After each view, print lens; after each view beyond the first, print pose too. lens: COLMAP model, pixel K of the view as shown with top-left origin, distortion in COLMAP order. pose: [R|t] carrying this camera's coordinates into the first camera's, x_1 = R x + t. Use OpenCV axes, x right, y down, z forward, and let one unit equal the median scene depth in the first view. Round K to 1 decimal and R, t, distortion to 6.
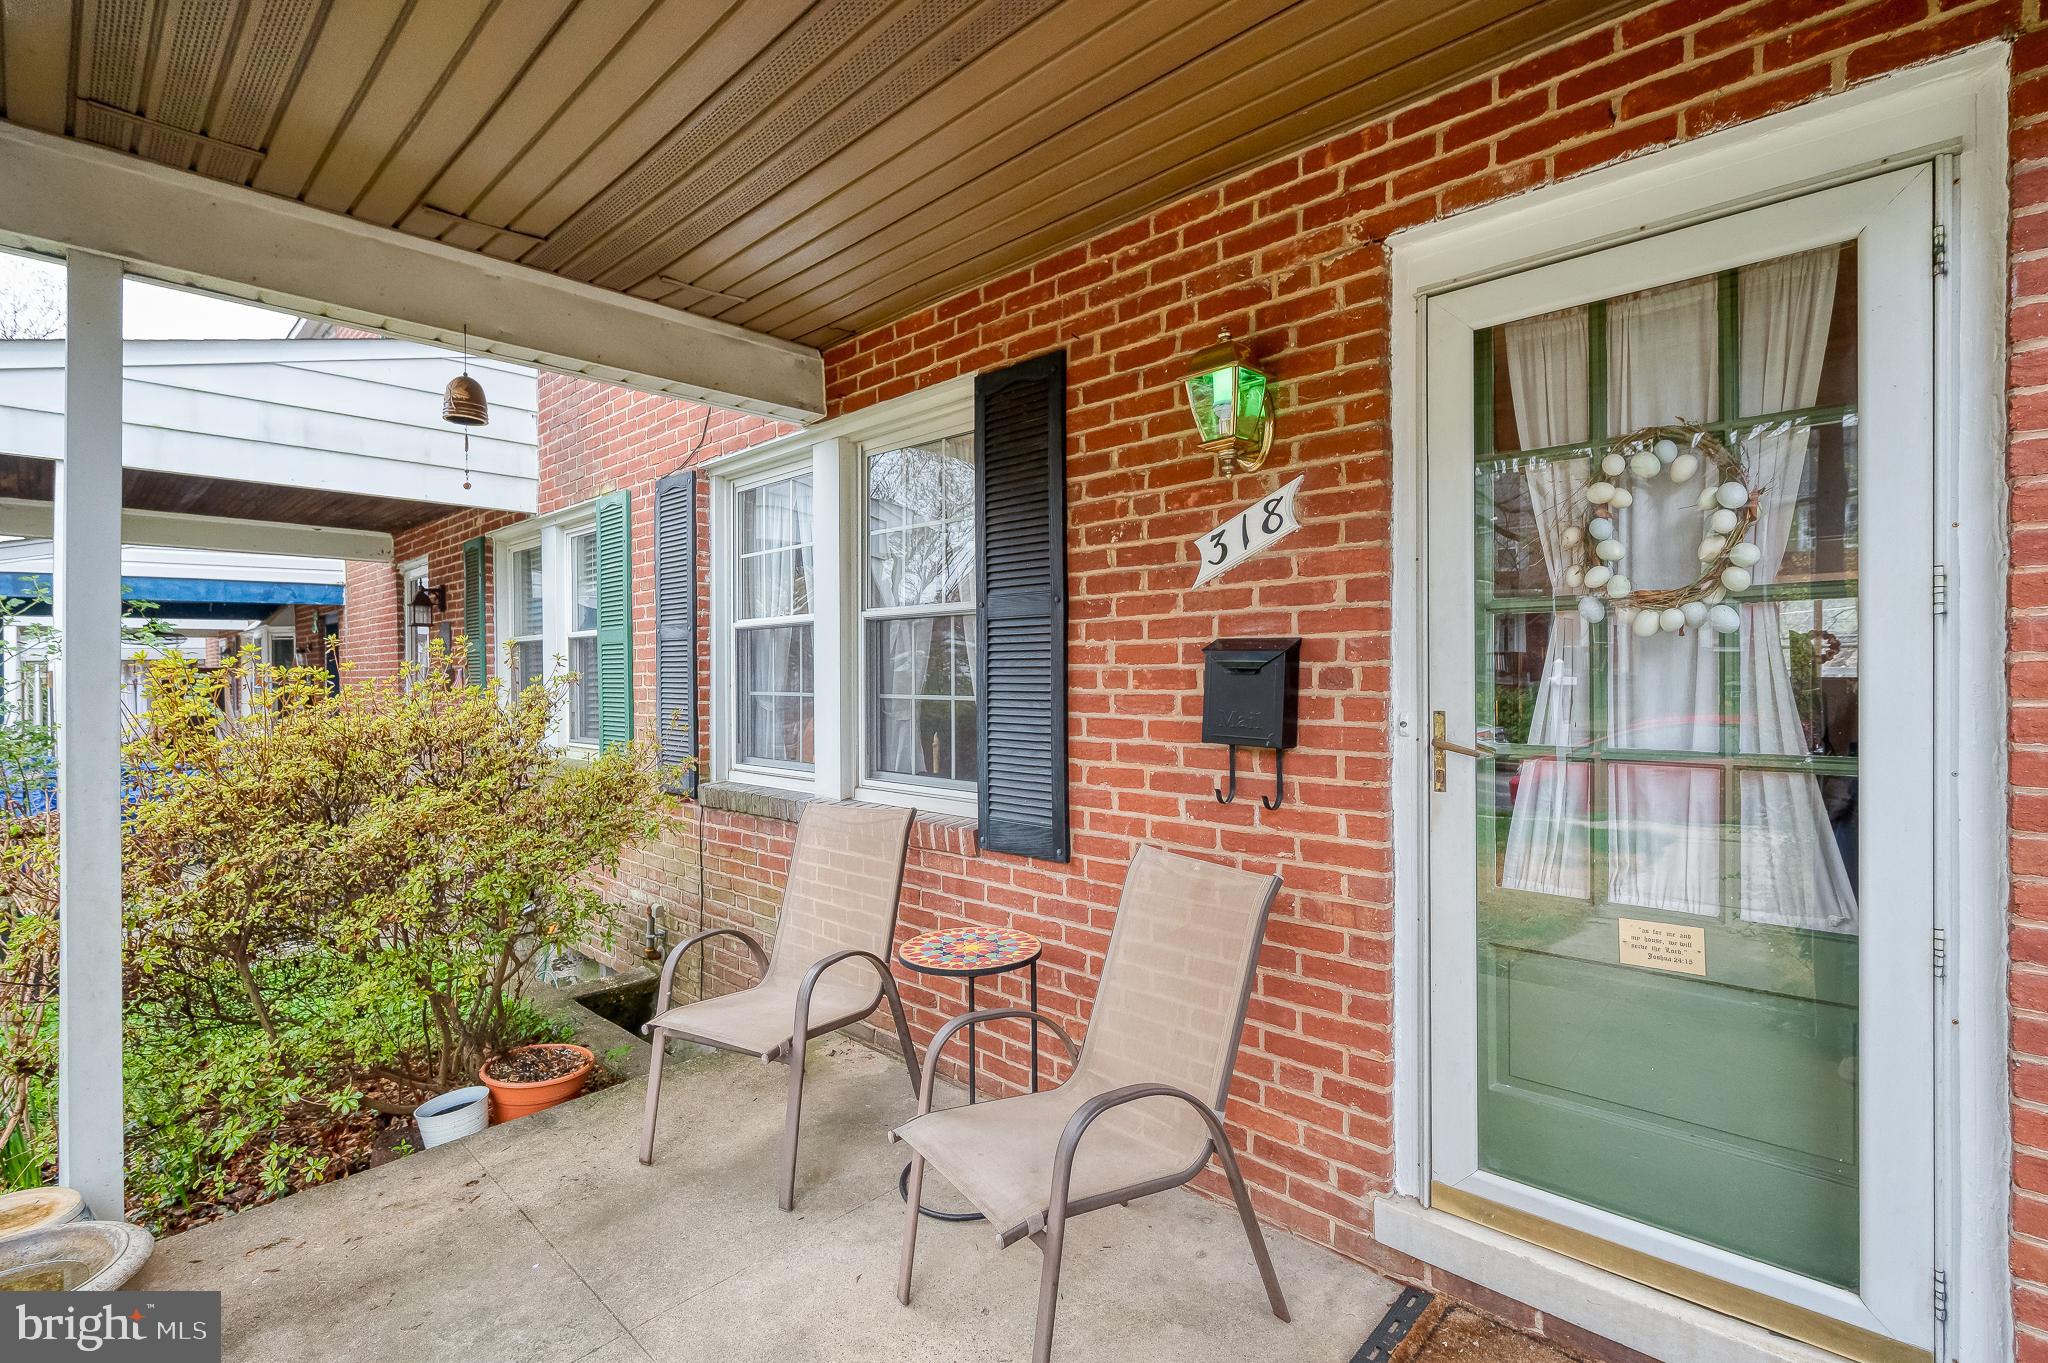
lens RADIAL K [[906.1, 0, 1035.3], [0, 906.1, 677.1], [0, 0, 1]] dist [0.001928, -0.000059]
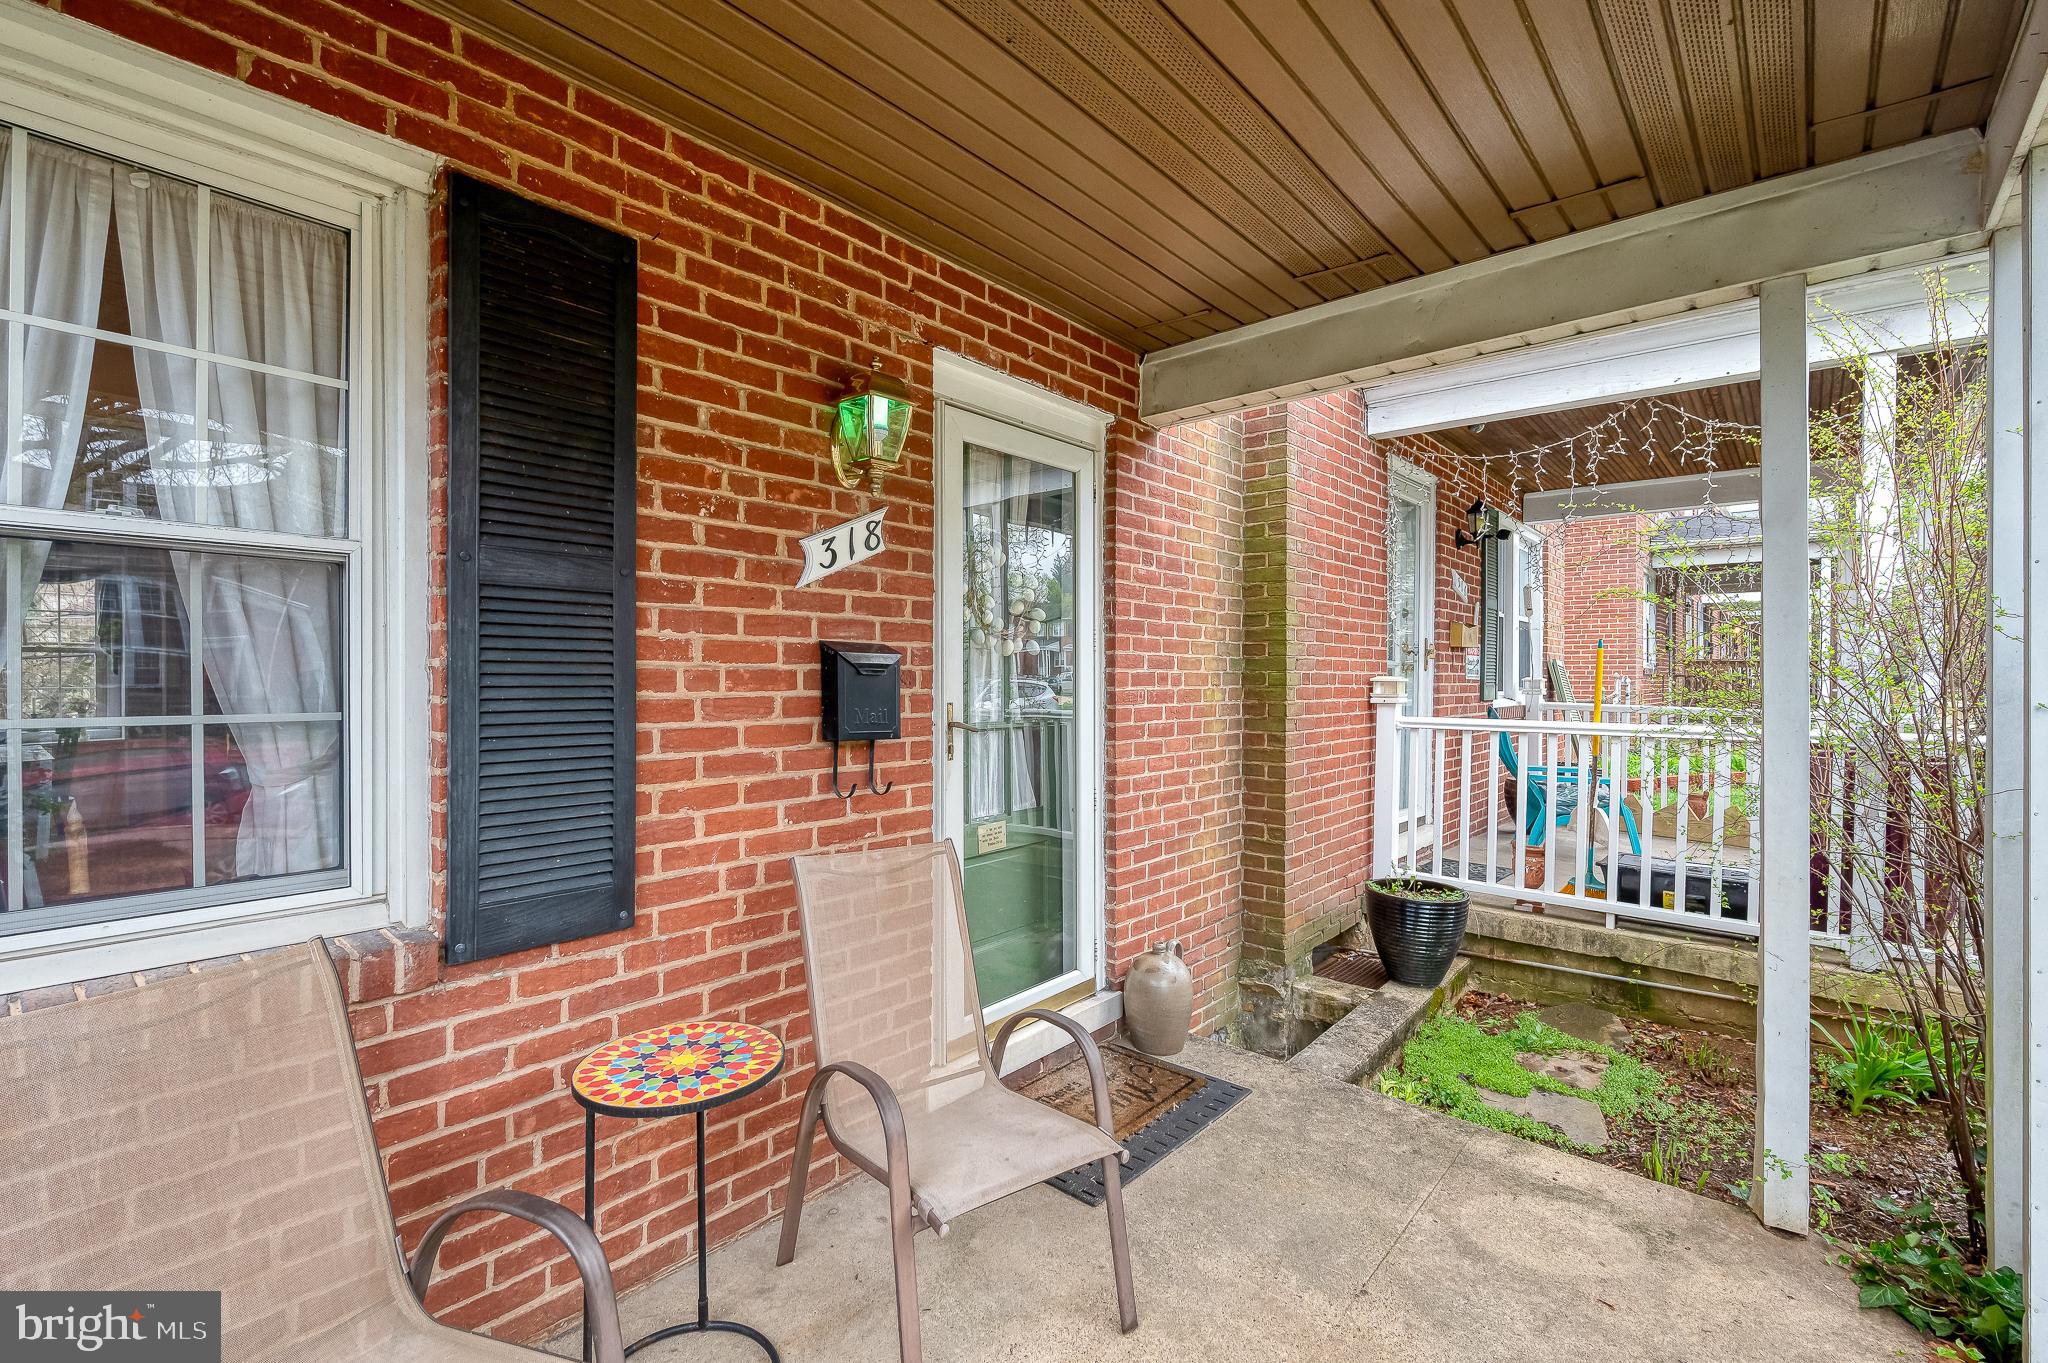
lens RADIAL K [[906.1, 0, 1035.4], [0, 906.1, 683.1], [0, 0, 1]] dist [0.001928, -0.000059]
pose [[-0.029261, 0.003536, 0.999566, -0.802580], [0.007673, 0.999965, -0.003313, 0.010801], [-0.999542, 0.007572, -0.029287, 0.764819]]
